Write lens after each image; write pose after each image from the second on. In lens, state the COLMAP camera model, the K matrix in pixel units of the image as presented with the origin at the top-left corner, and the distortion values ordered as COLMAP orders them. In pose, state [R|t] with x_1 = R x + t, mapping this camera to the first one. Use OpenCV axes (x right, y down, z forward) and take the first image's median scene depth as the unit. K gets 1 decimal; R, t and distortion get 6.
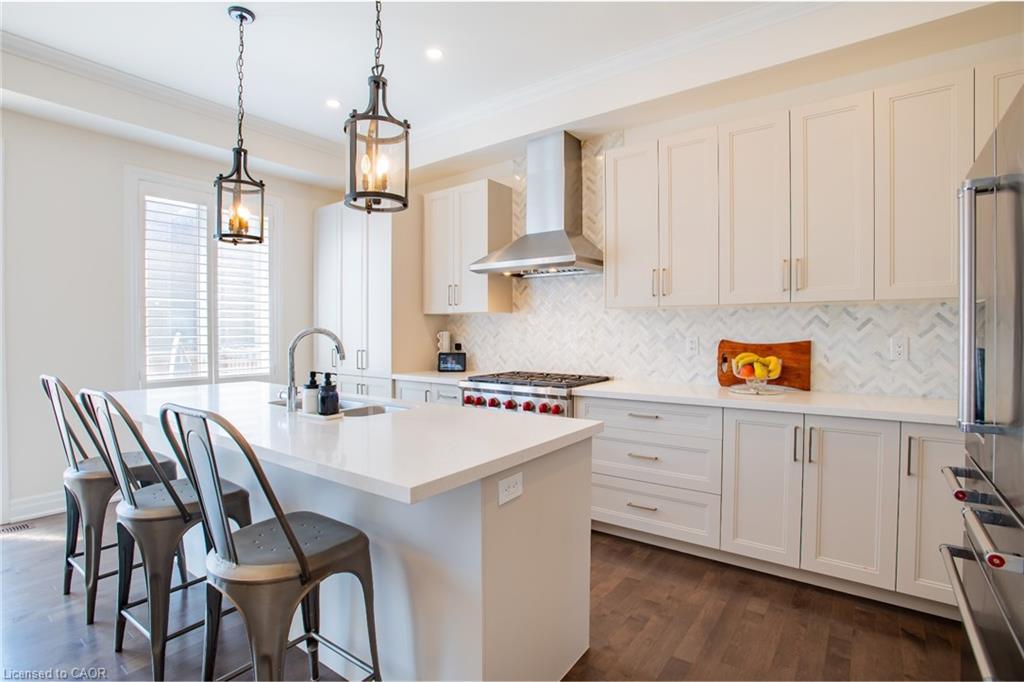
lens RADIAL K [[502.3, 0, 521.3], [0, 502.3, 332.6], [0, 0, 1]] dist [0.008604, -0.006272]
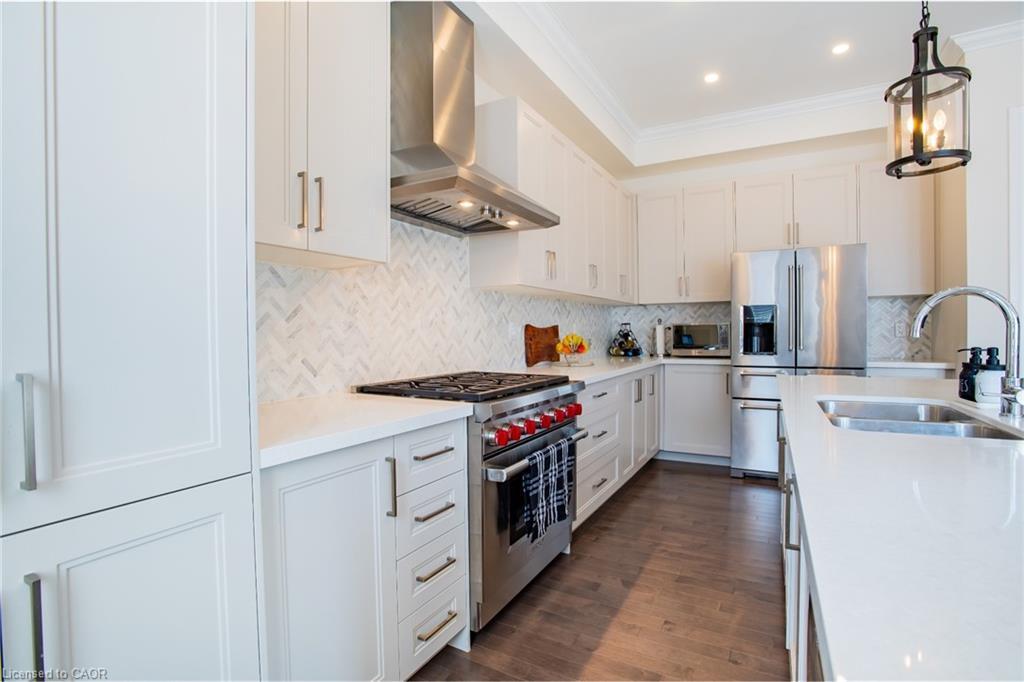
lens RADIAL K [[502.3, 0, 505.3], [0, 502.3, 343.9], [0, 0, 1]] dist [0.008604, -0.006272]
pose [[-0.114903, -0.032616, 0.992841, -0.583590], [-0.005495, 0.999466, 0.032198, 0.018351], [-0.993361, -0.001756, -0.115021, 0.993284]]
